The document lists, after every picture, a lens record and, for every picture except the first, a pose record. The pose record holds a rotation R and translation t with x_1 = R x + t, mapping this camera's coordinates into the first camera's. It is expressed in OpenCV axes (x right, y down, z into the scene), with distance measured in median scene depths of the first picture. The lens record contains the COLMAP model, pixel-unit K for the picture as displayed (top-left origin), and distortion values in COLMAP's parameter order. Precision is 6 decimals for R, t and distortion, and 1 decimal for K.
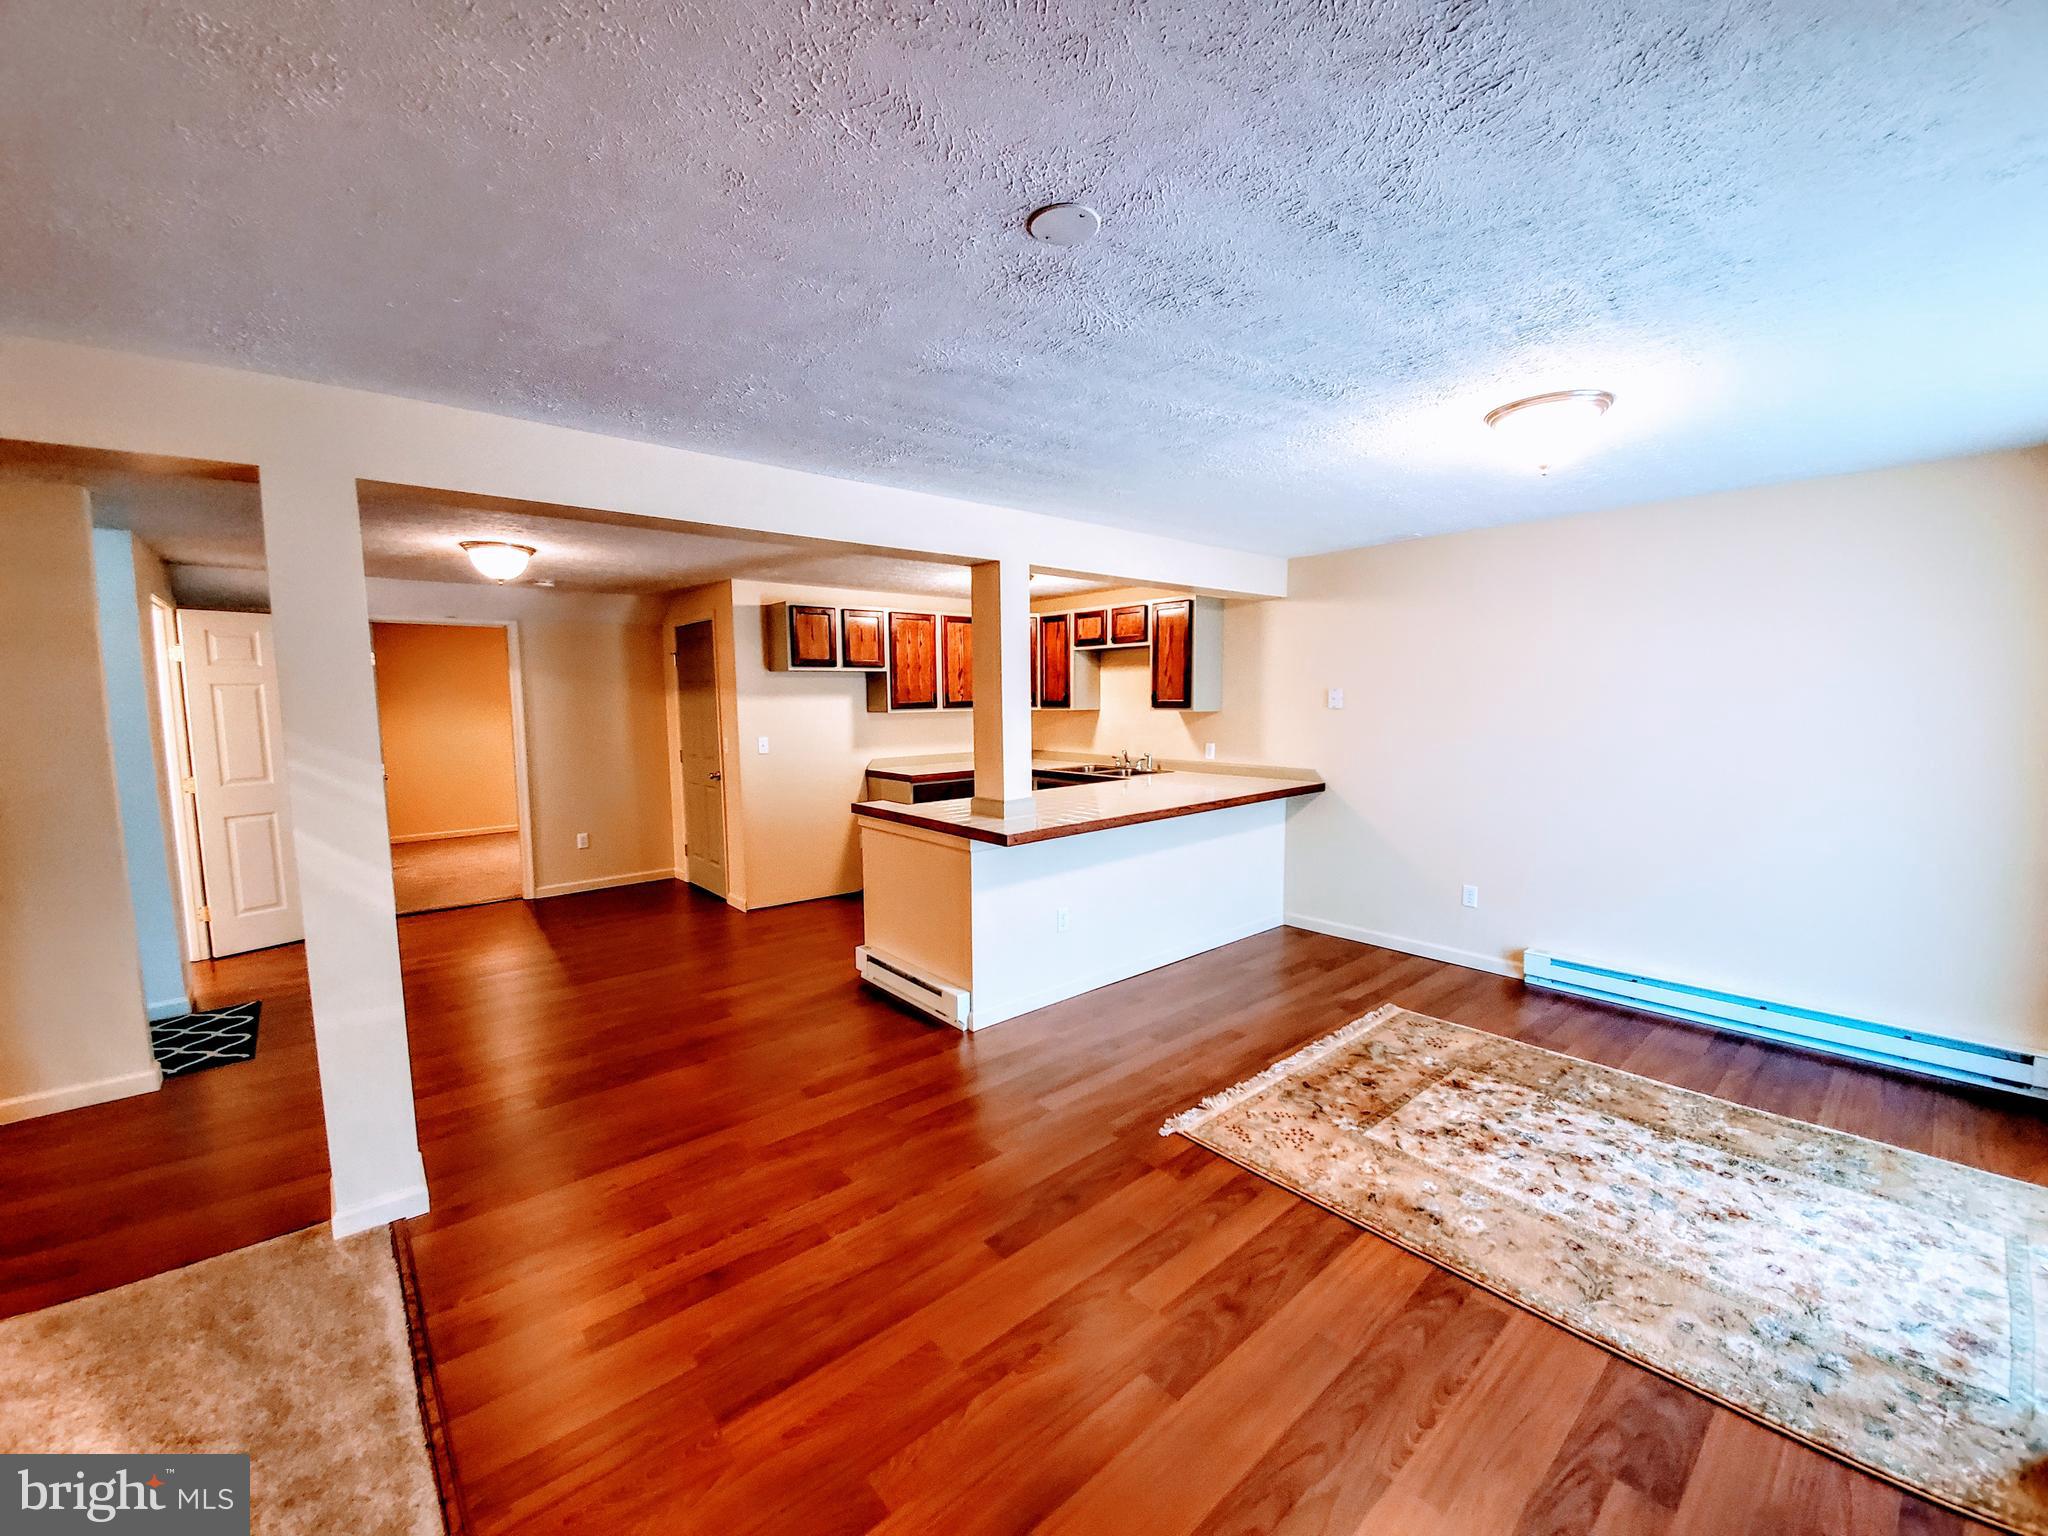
lens RADIAL K [[804.0, 0, 1007.5], [0, 804.0, 764.4], [0, 0, 1]] dist [0.006504, -0.011844]
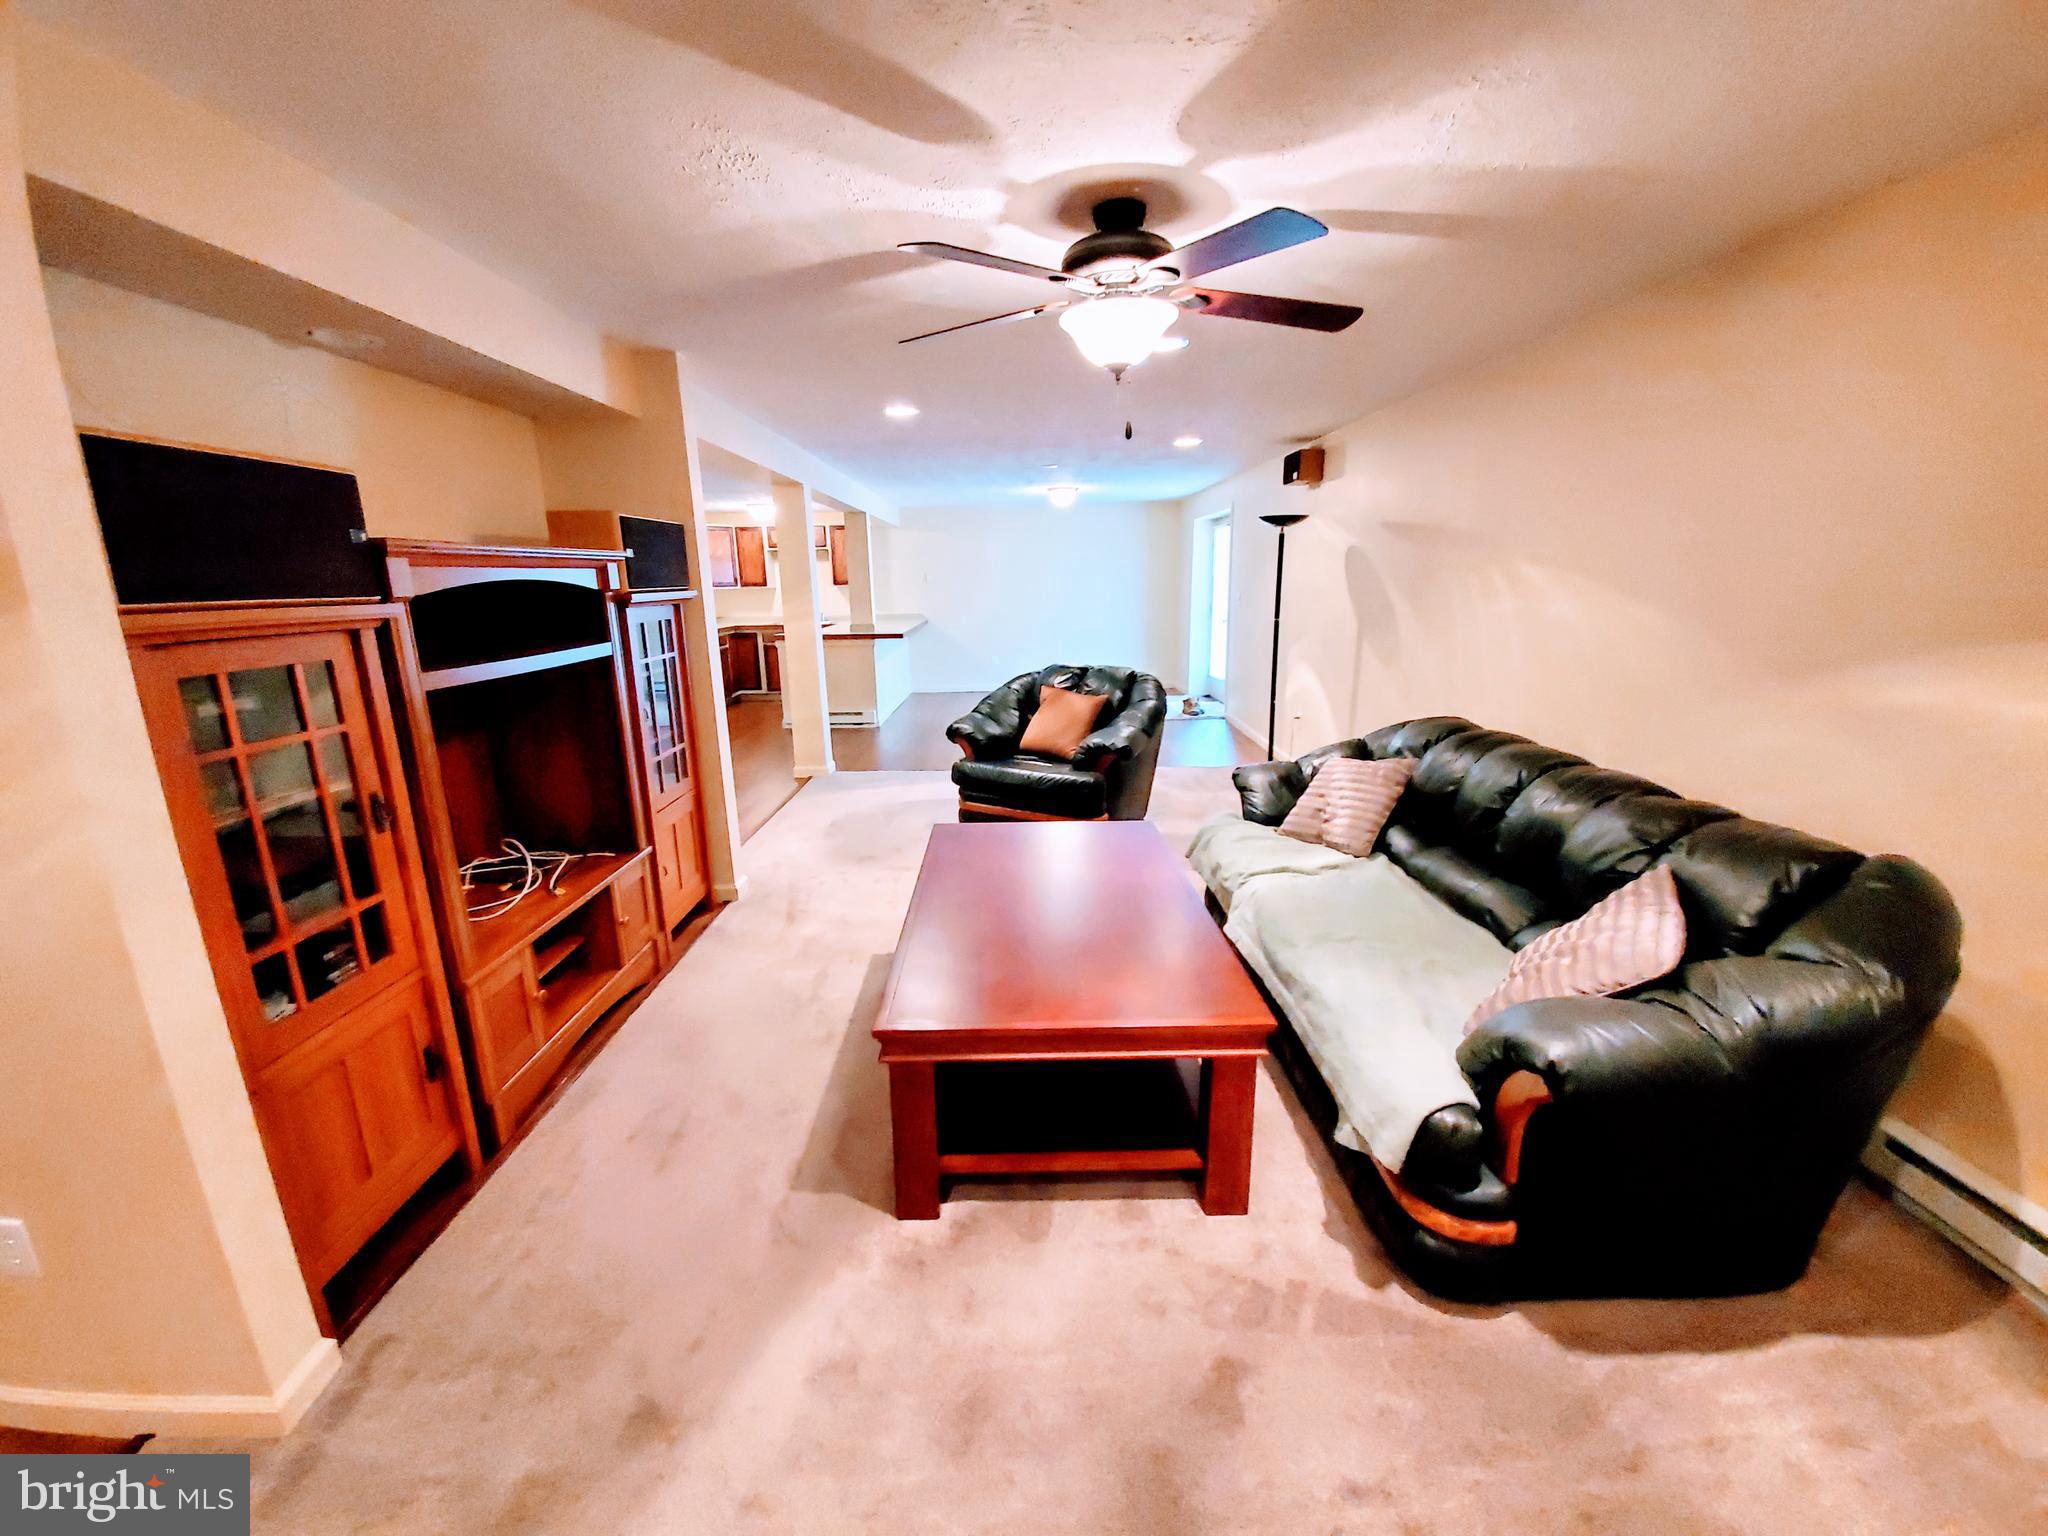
lens RADIAL K [[804.0, 0, 1023.0], [0, 804.0, 778.3], [0, 0, 1]] dist [0.006504, -0.011844]
pose [[0.634687, -0.184859, 0.750333, -0.922249], [0.077173, 0.981275, 0.176477, 0.064532], [-0.768906, -0.054102, 0.637069, -0.466012]]
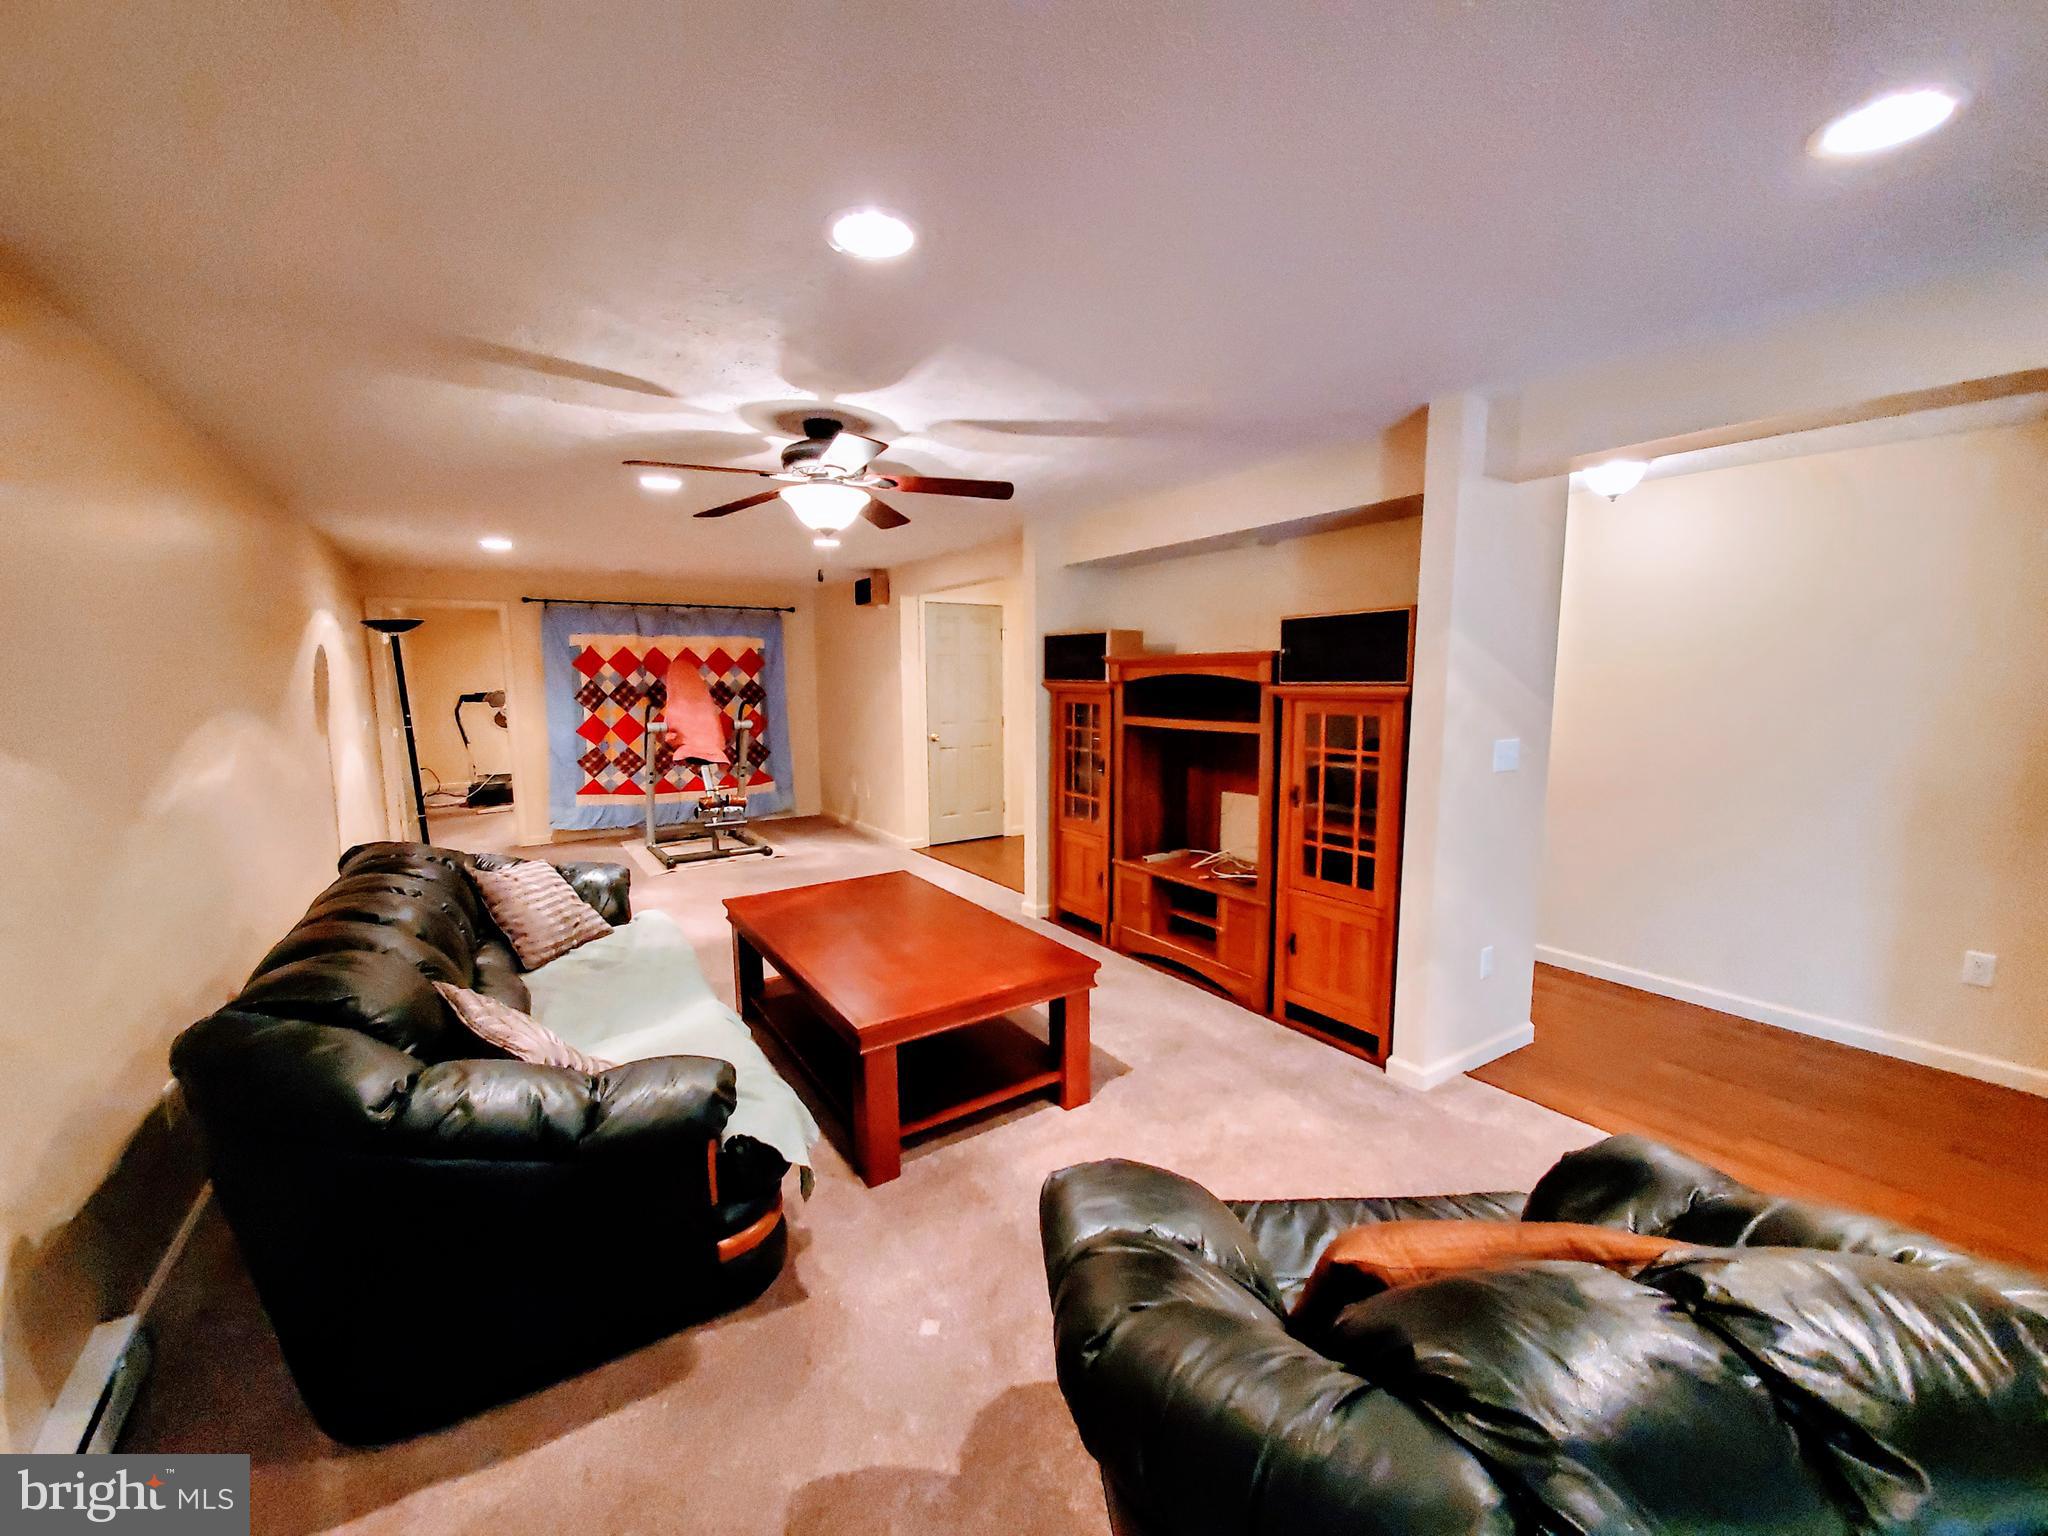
lens RADIAL K [[804.0, 0, 1027.7], [0, 804.0, 770.0], [0, 0, 1]] dist [0.006504, -0.011844]
pose [[-0.114047, 0.131822, -0.984691, -0.133636], [-0.079091, 0.986807, 0.141266, 0.016443], [0.990322, 0.093991, -0.102116, -0.087897]]
